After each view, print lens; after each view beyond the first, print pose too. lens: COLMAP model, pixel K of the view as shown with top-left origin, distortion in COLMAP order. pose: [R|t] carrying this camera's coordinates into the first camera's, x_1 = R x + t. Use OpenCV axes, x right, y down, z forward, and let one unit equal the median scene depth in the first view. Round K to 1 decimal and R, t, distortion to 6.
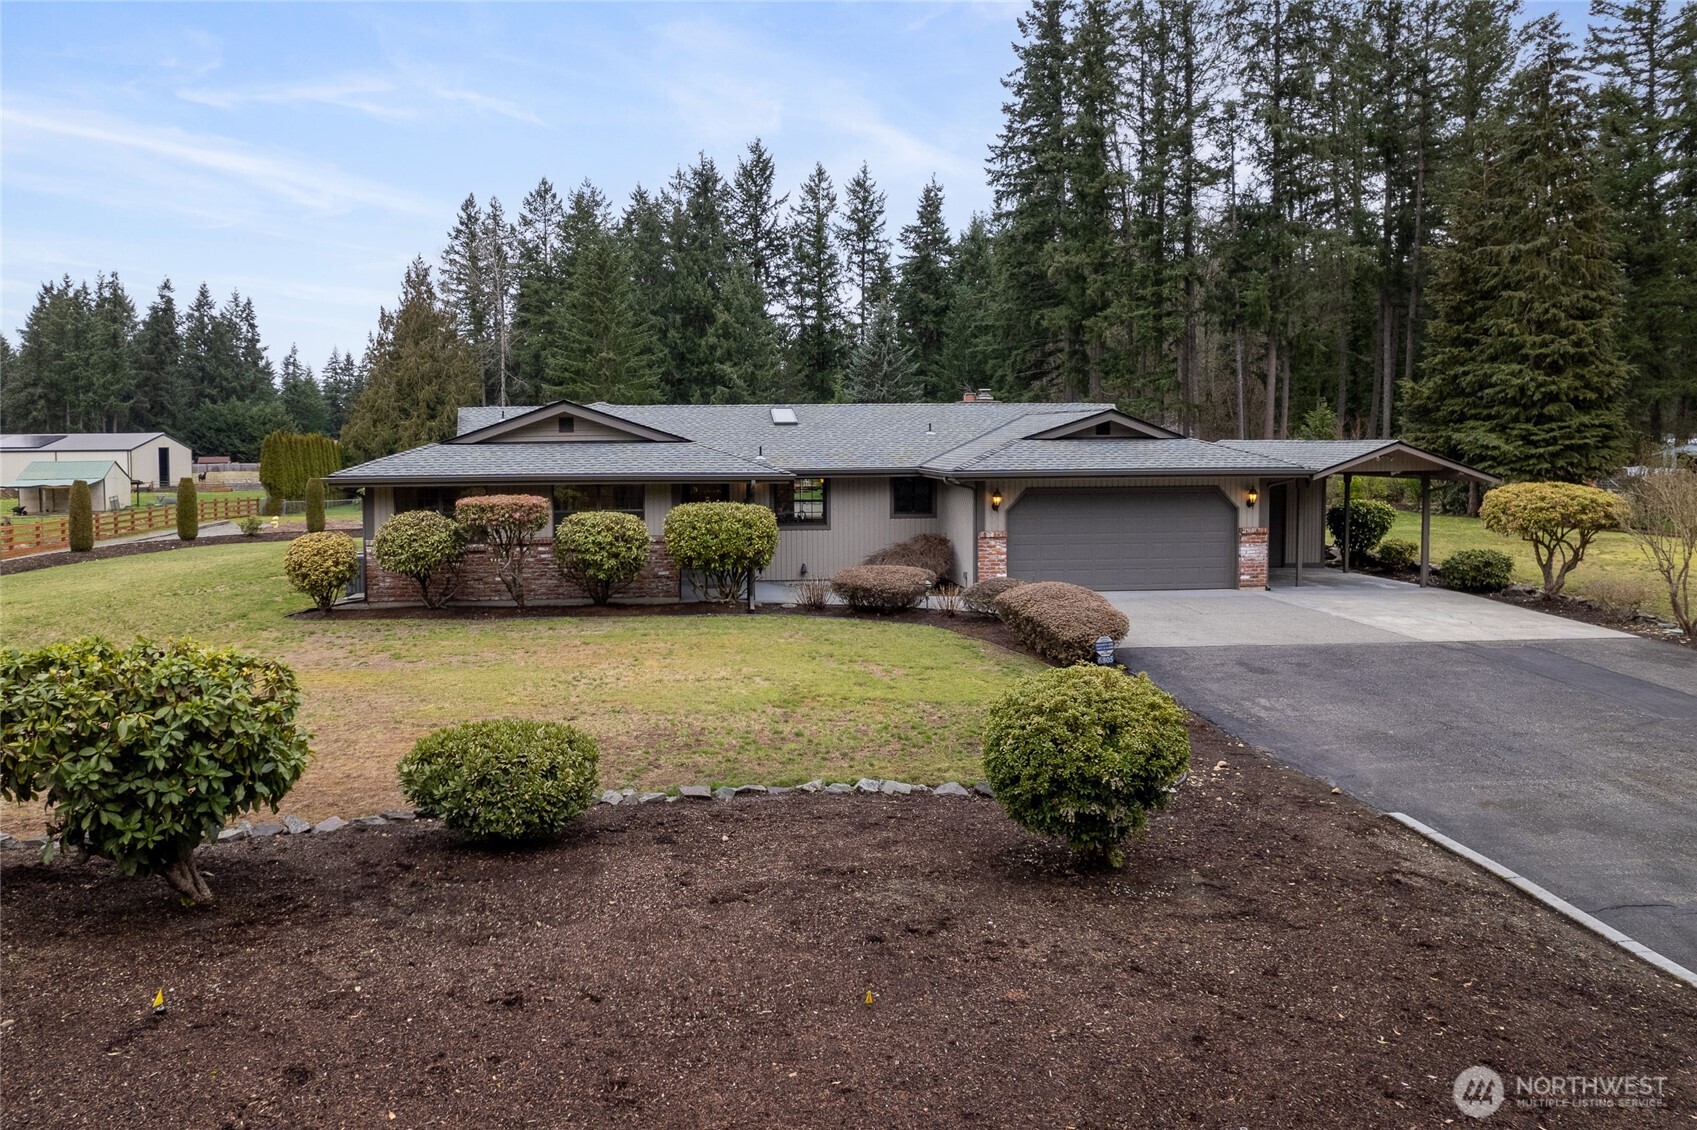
lens RADIAL K [[1090.0, 0, 848.5], [0, 1090.0, 565.0], [0, 0, 1]] dist [-0.080761, 0.079014]
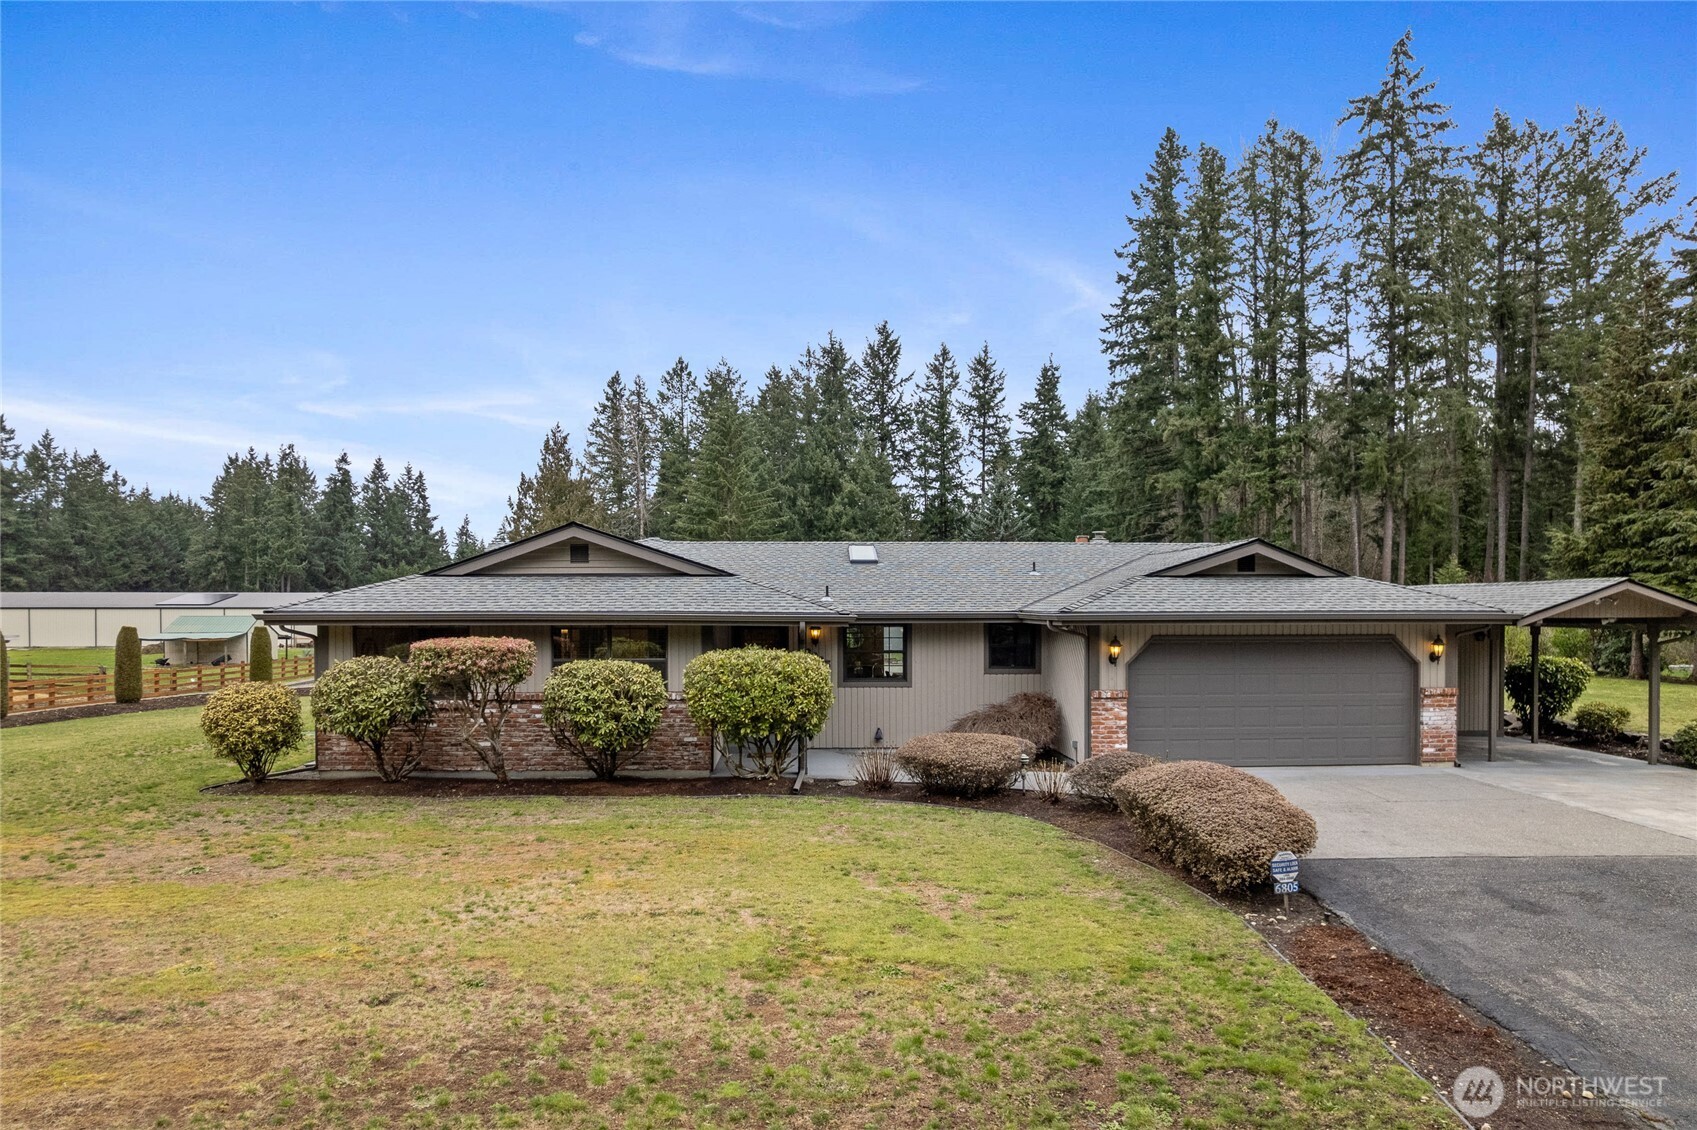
lens RADIAL K [[1448.6, 0, 846.4], [0, 1448.6, 642.9], [0, 0, 1]] dist [-0.055856, 0.001707]
pose [[0.998773, 0.007719, -0.048920, -0.042257], [-0.010723, 0.998052, -0.061452, 0.008244], [0.048351, 0.061901, 0.996910, -0.341063]]
